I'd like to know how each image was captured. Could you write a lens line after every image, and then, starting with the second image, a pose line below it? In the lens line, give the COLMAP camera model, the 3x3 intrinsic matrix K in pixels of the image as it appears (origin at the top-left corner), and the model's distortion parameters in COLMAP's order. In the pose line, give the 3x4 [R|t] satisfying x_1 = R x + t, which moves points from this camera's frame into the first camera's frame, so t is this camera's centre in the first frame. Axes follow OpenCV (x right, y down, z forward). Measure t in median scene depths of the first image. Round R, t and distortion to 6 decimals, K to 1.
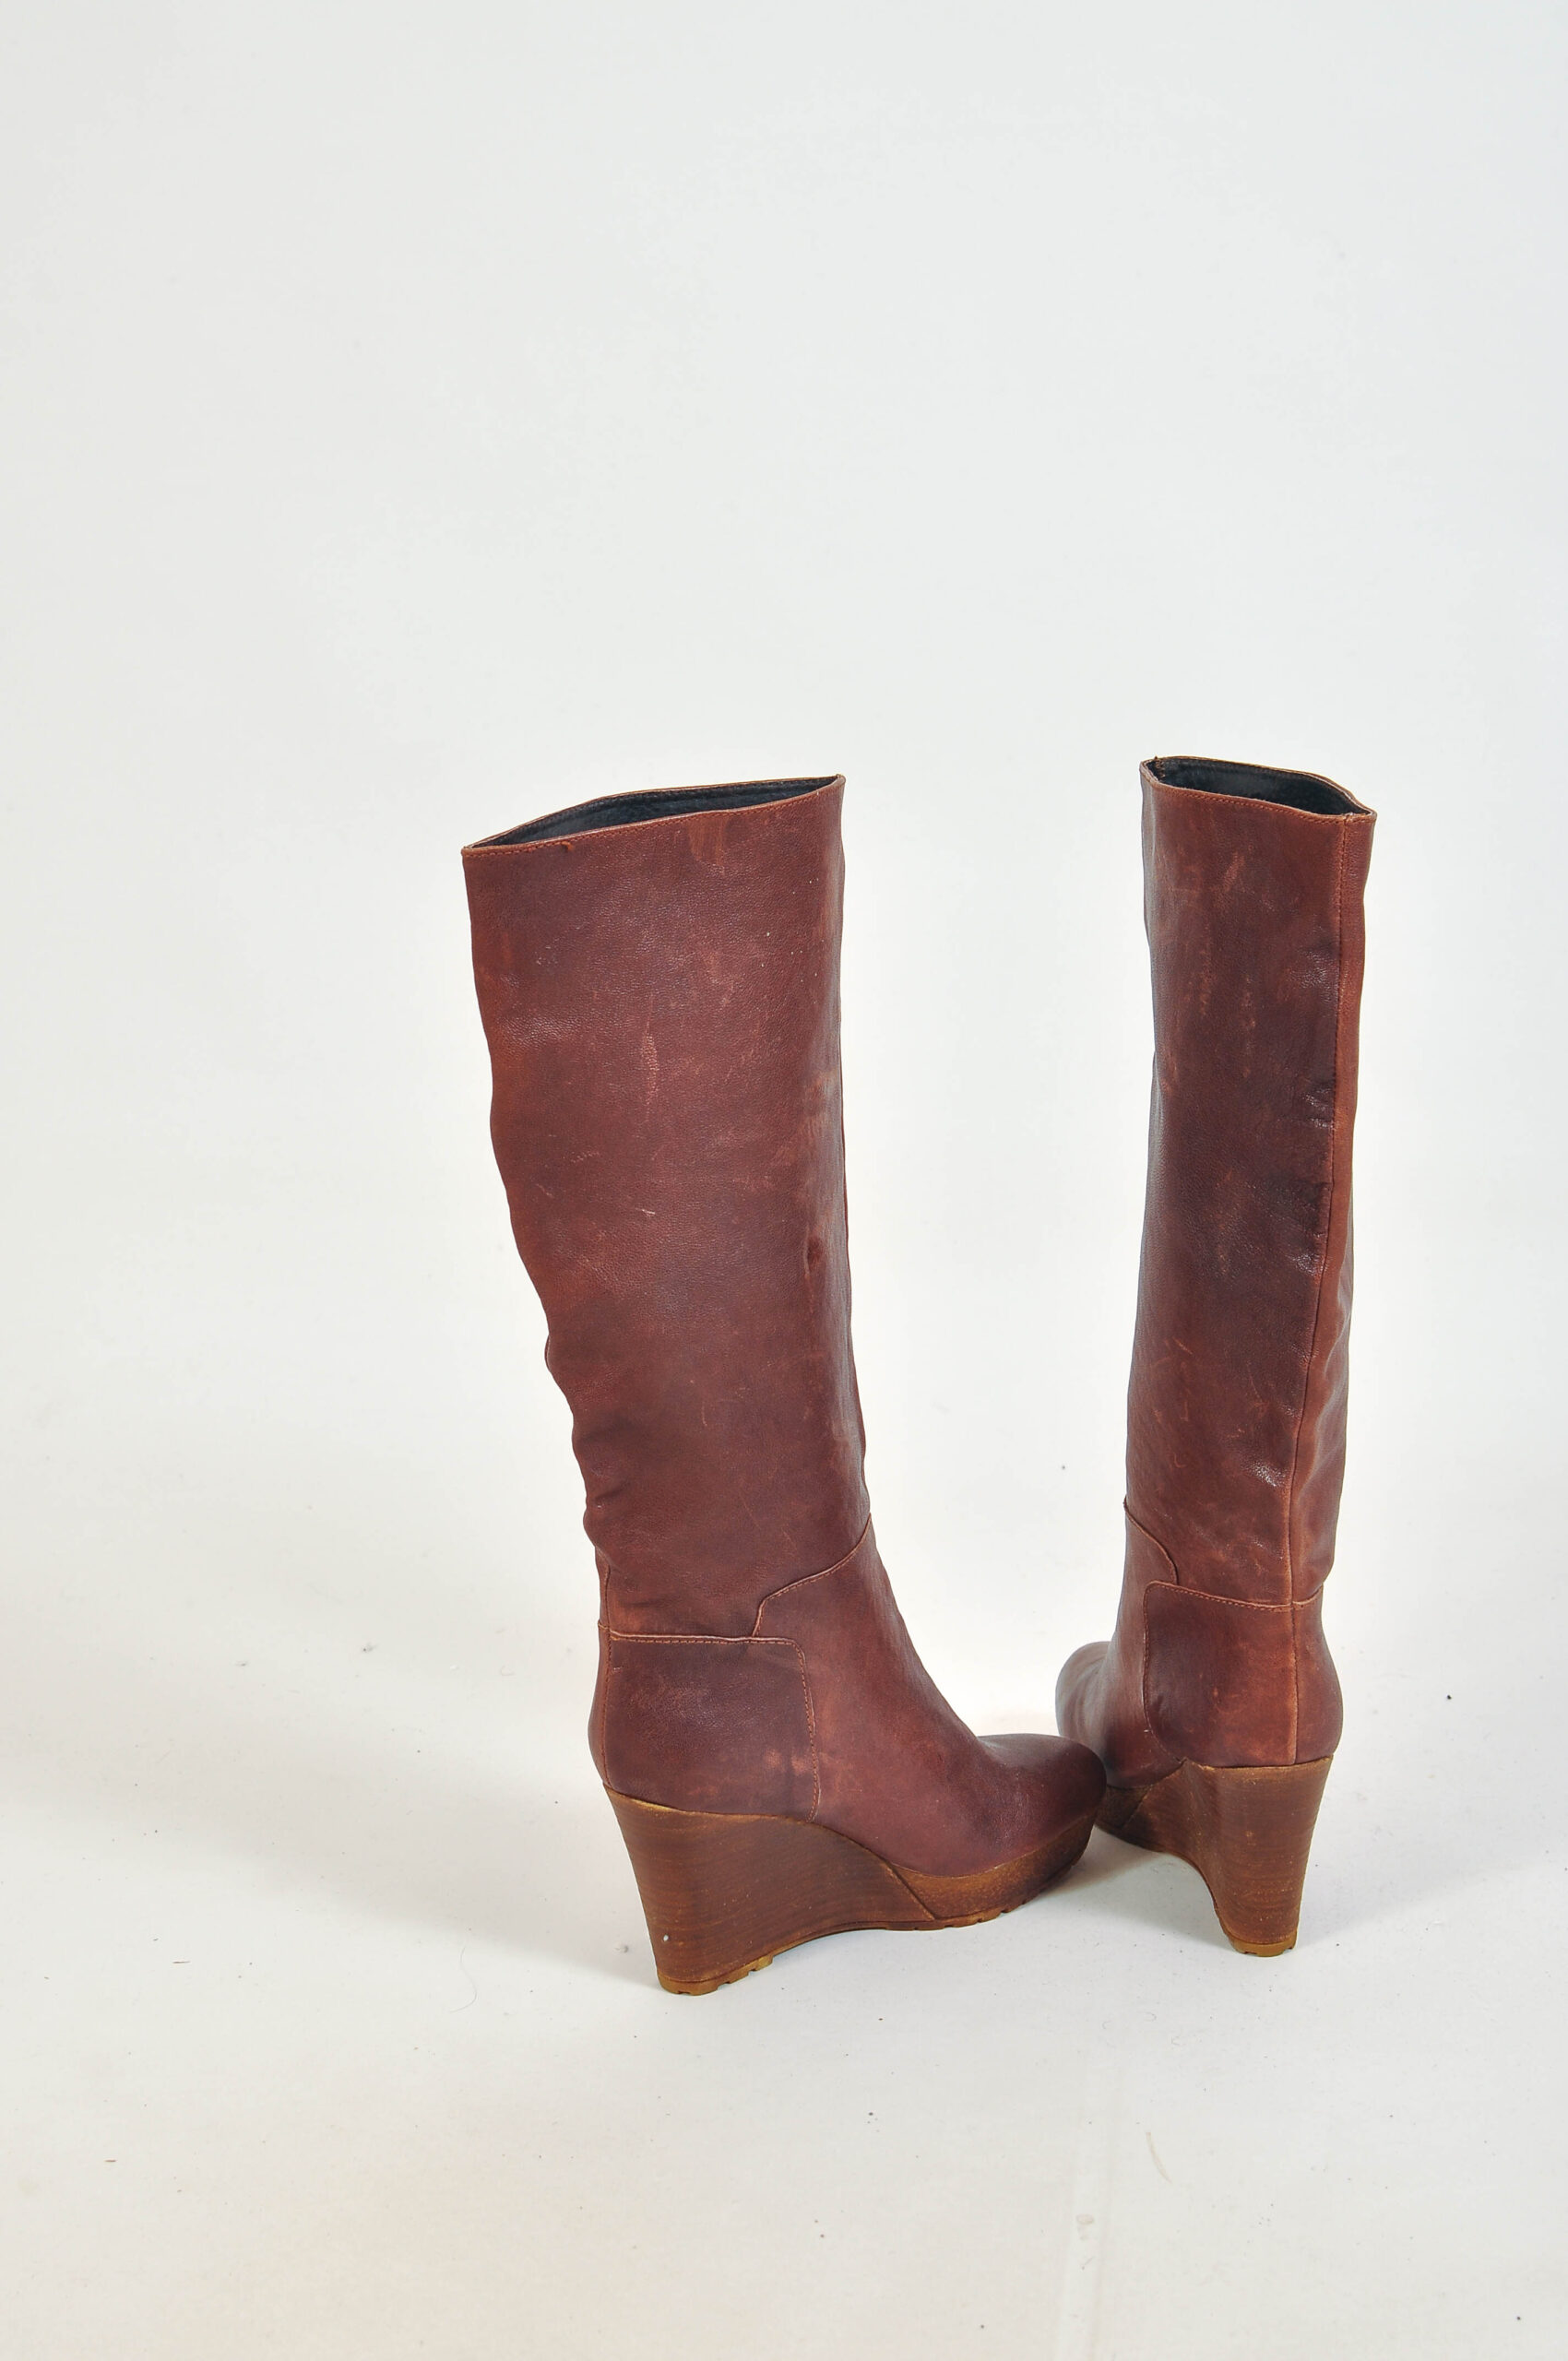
lens RADIAL K [[3652.2, 0, 780.4], [0, 3652.2, 1170.4], [0, 0, 1]] dist [-0.144065, 0.000000]
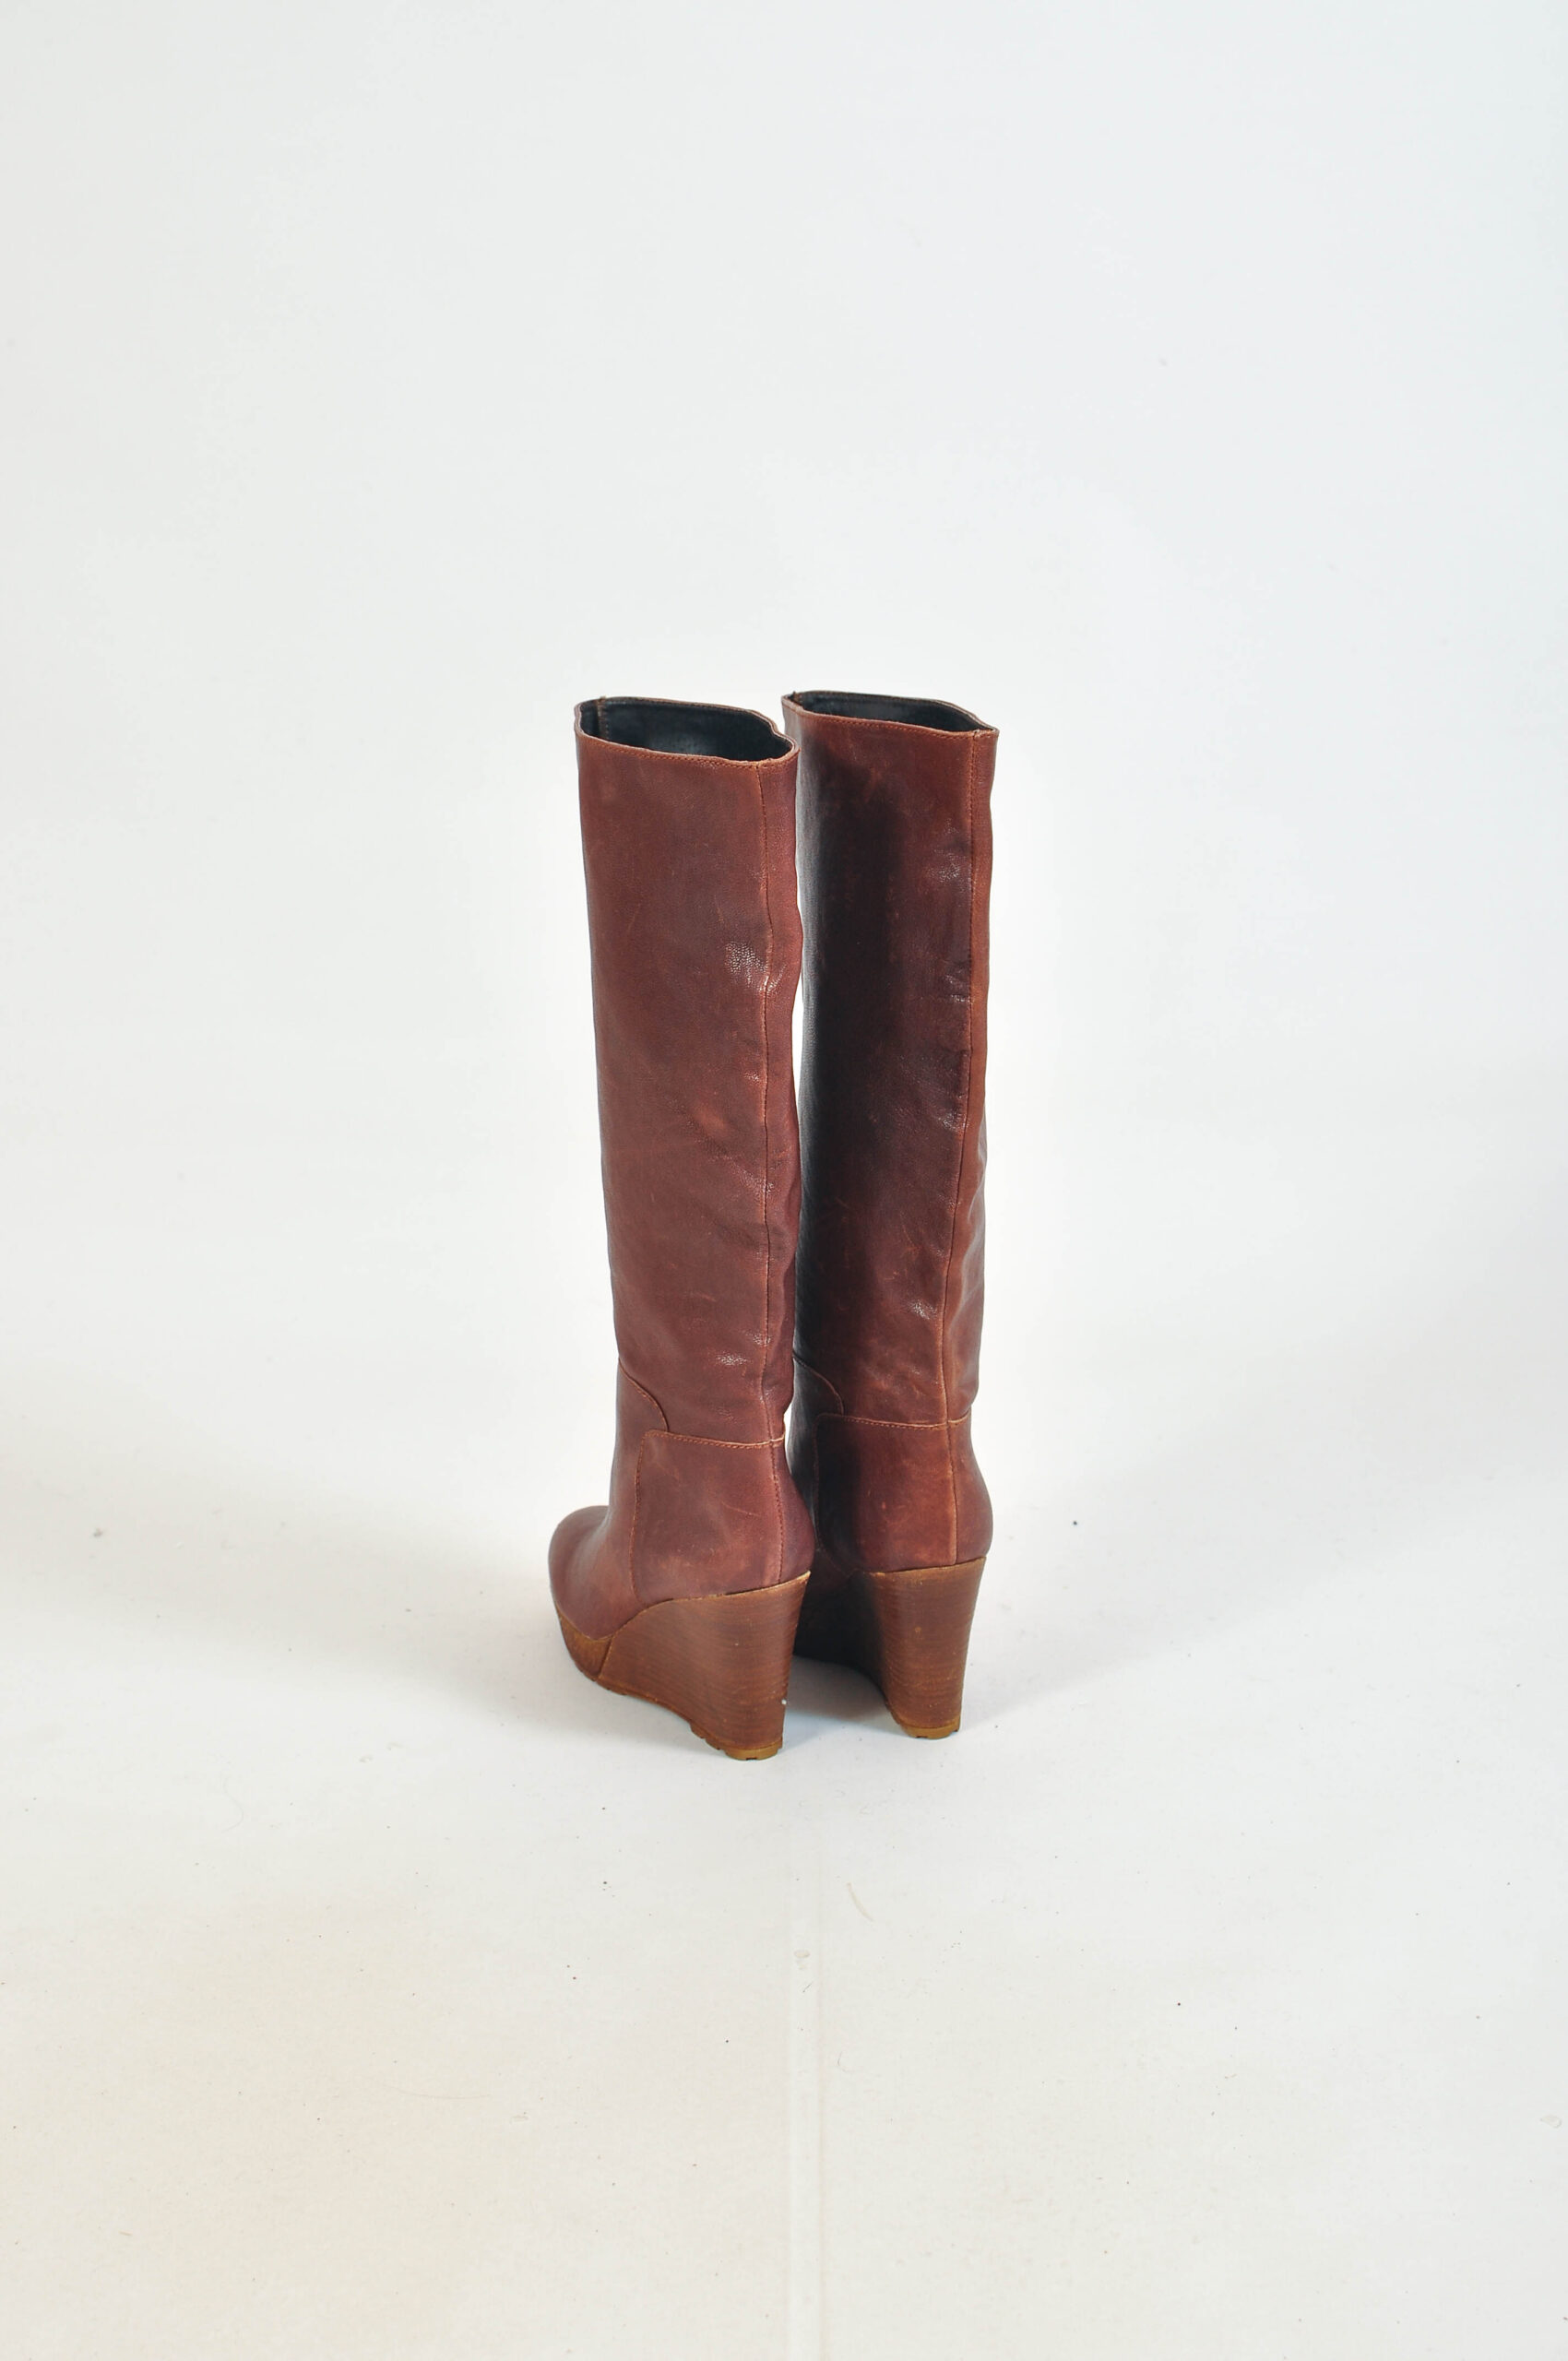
lens RADIAL K [[3652.2, 0, 785.2], [0, 3652.2, 1192.0], [0, 0, 1]] dist [-0.144065, 0.000000]
pose [[0.991827, -0.044153, 0.119703, -0.045379], [0.042001, 0.998908, 0.020443, 0.020975], [-0.120475, -0.015248, 0.992599, -0.138937]]
